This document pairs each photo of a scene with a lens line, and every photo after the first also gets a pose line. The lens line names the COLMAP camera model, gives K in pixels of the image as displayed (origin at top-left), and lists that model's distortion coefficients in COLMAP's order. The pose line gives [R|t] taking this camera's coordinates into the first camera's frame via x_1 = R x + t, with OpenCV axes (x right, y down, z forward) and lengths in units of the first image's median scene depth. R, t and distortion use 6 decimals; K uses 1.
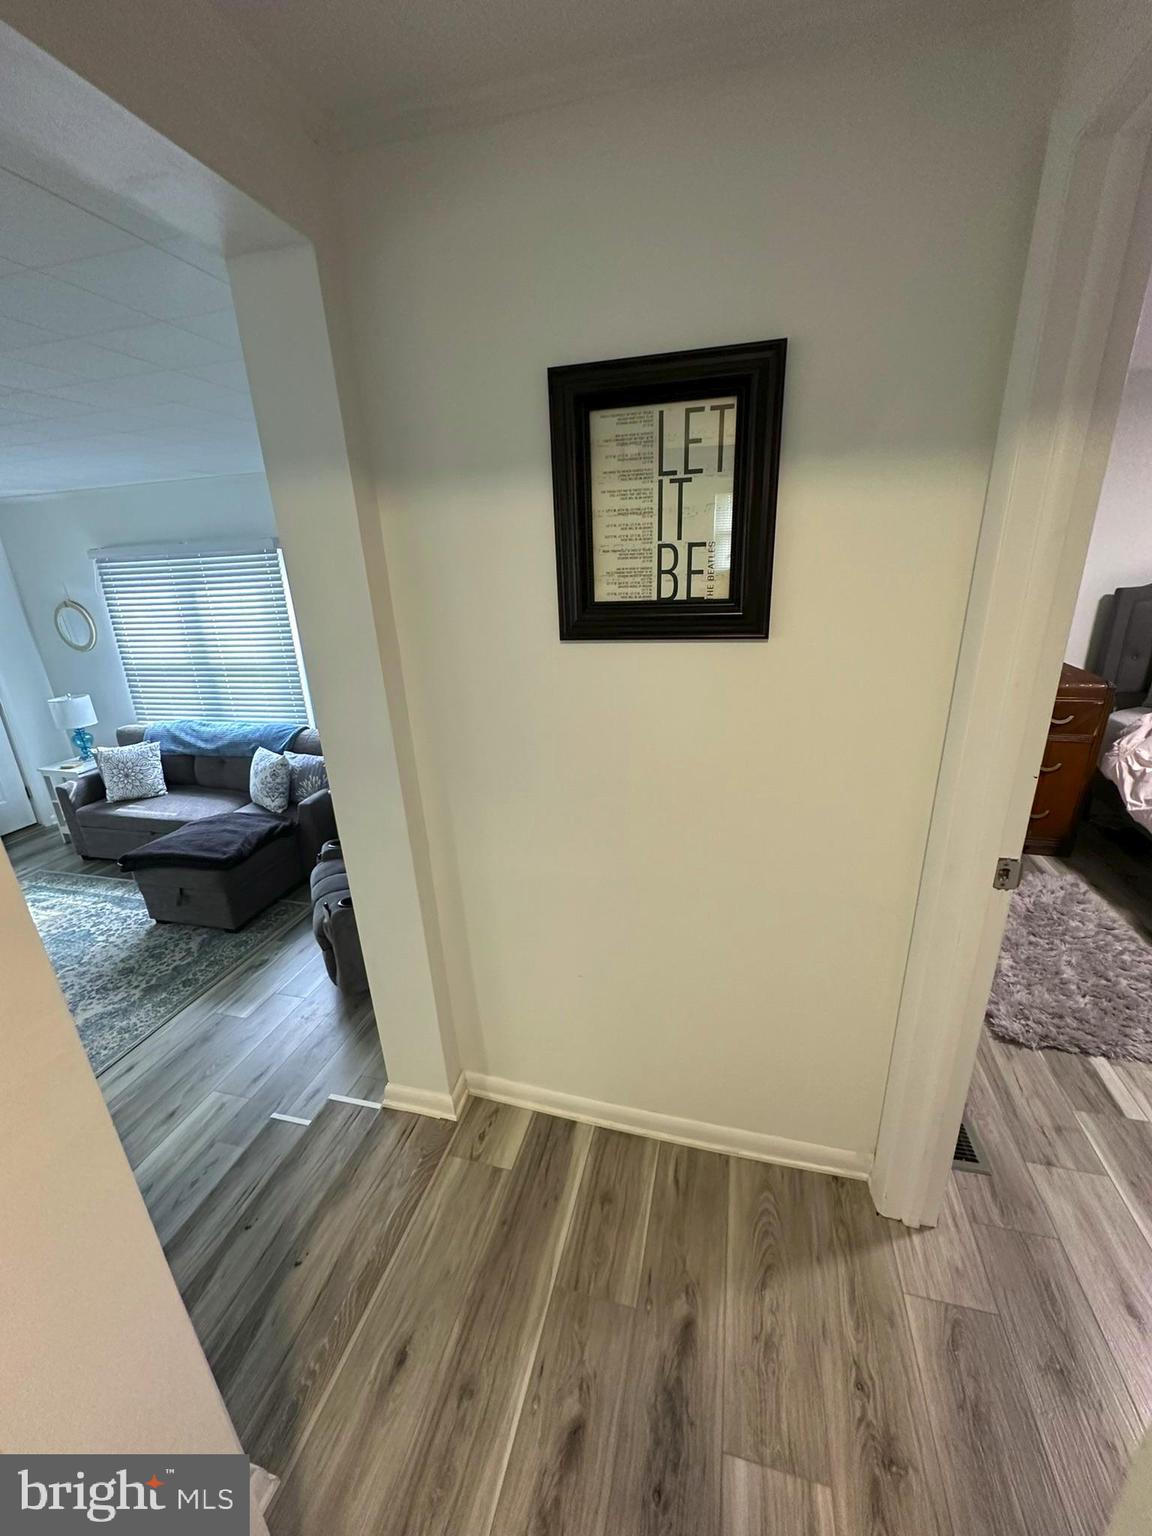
lens RADIAL K [[609.7, 0, 573.9], [0, 609.7, 768.1], [0, 0, 1]] dist [-0.002425, 0.000364]
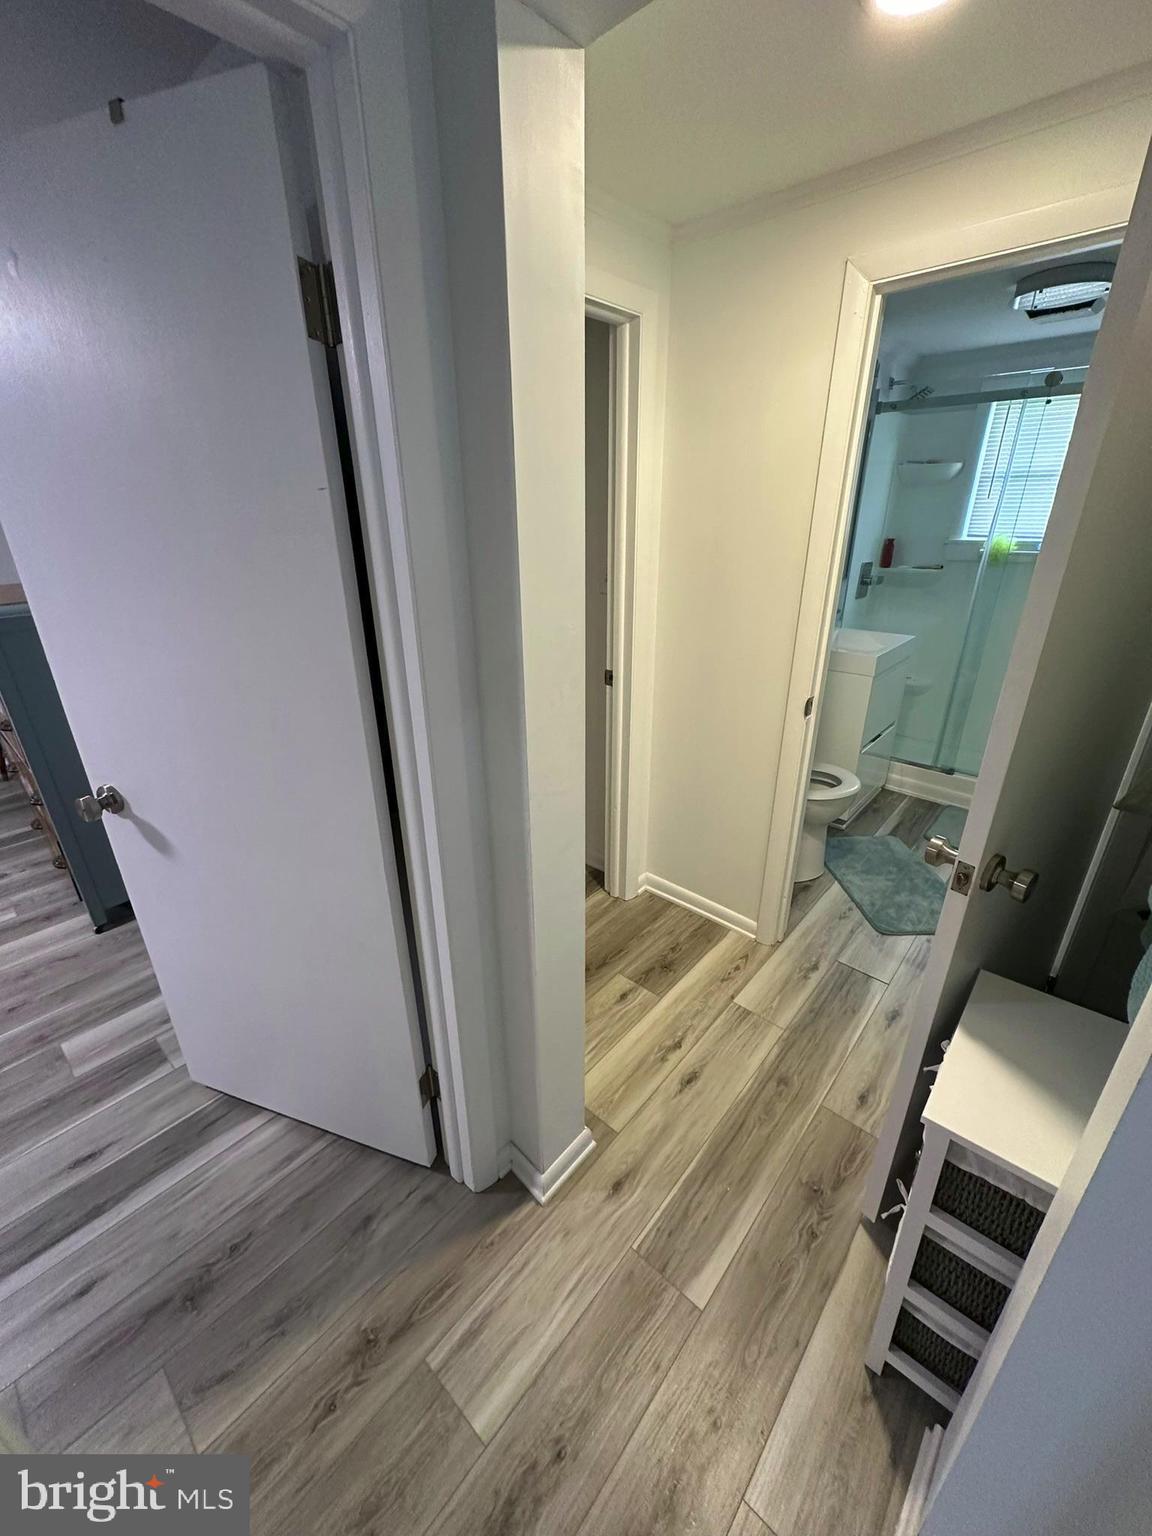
lens RADIAL K [[611.7, 0, 571.0], [0, 611.7, 765.5], [0, 0, 1]] dist [-0.002903, 0.000512]
pose [[-0.887526, -0.132393, 0.441327, -0.050778], [0.192804, 0.763225, 0.616696, -0.090570], [-0.418478, 0.632423, -0.651856, 0.268212]]
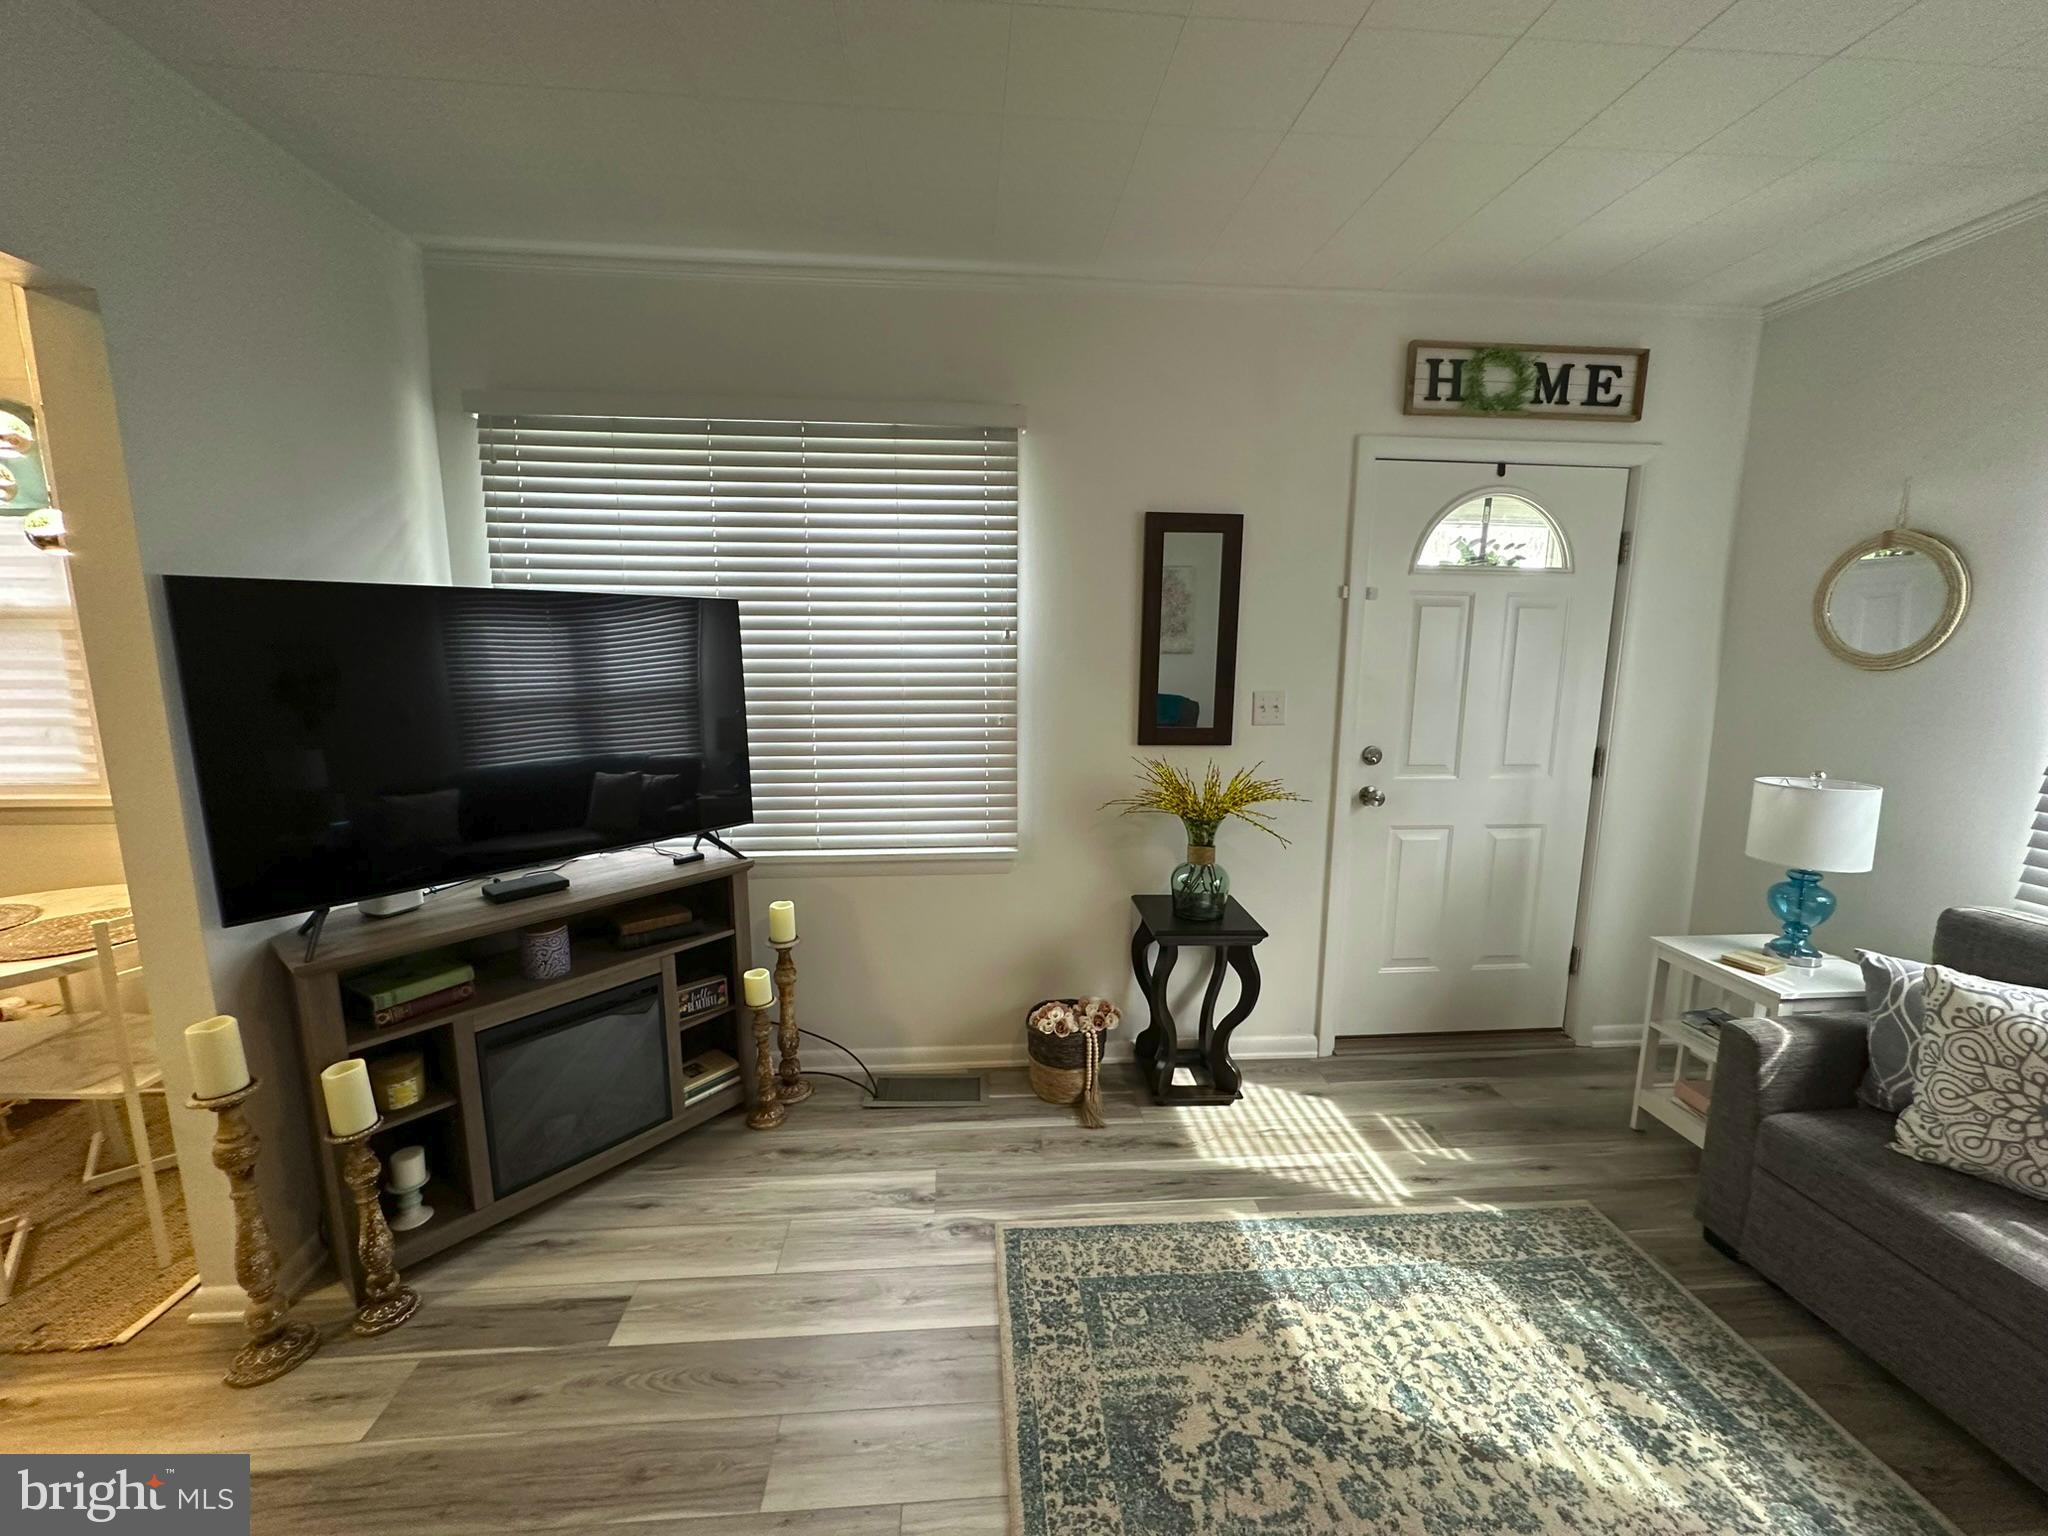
lens RADIAL K [[815.7, 0, 1022.8], [0, 815.7, 772.3], [0, 0, 1]] dist [-0.002903, 0.000512]
pose [[0.332372, 0.192945, -0.923202, -0.711709], [-0.319875, 0.943895, 0.082108, -0.015542], [0.887248, 0.268019, 0.375442, 0.530071]]
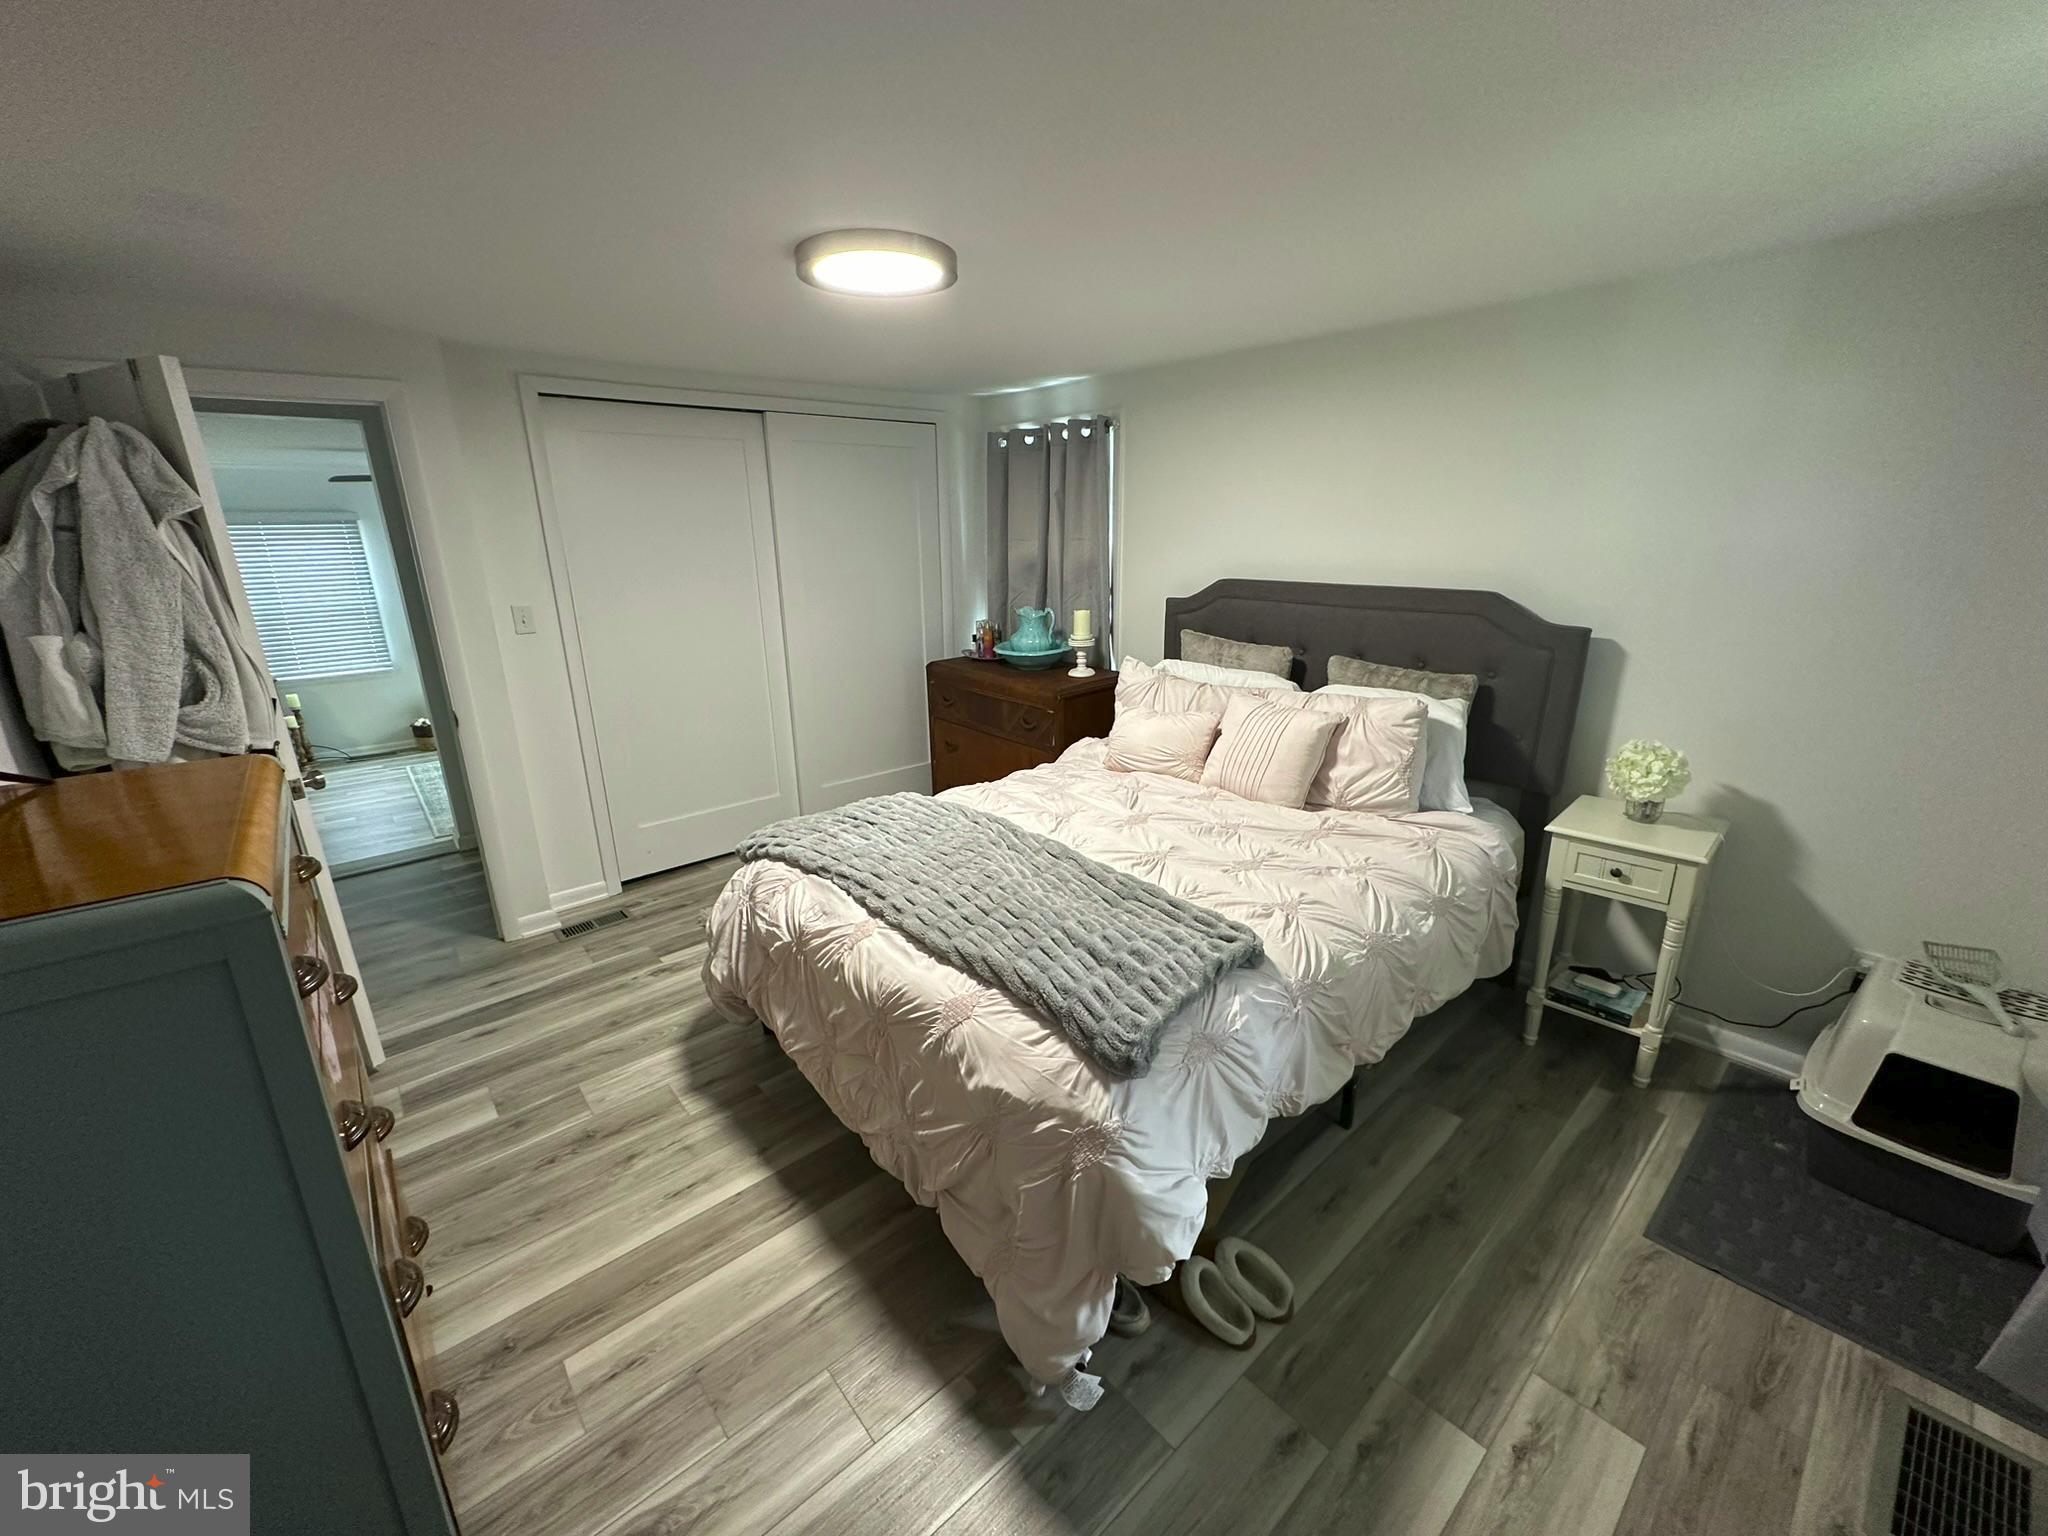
lens RADIAL K [[815.7, 0, 1022.8], [0, 815.7, 772.3], [0, 0, 1]] dist [-0.002903, 0.000512]
pose [[0.822137, 0.195161, -0.534792, 1.170446], [-0.201375, 0.978364, 0.047460, -0.050142], [0.532484, 0.068675, 0.843650, -0.079350]]
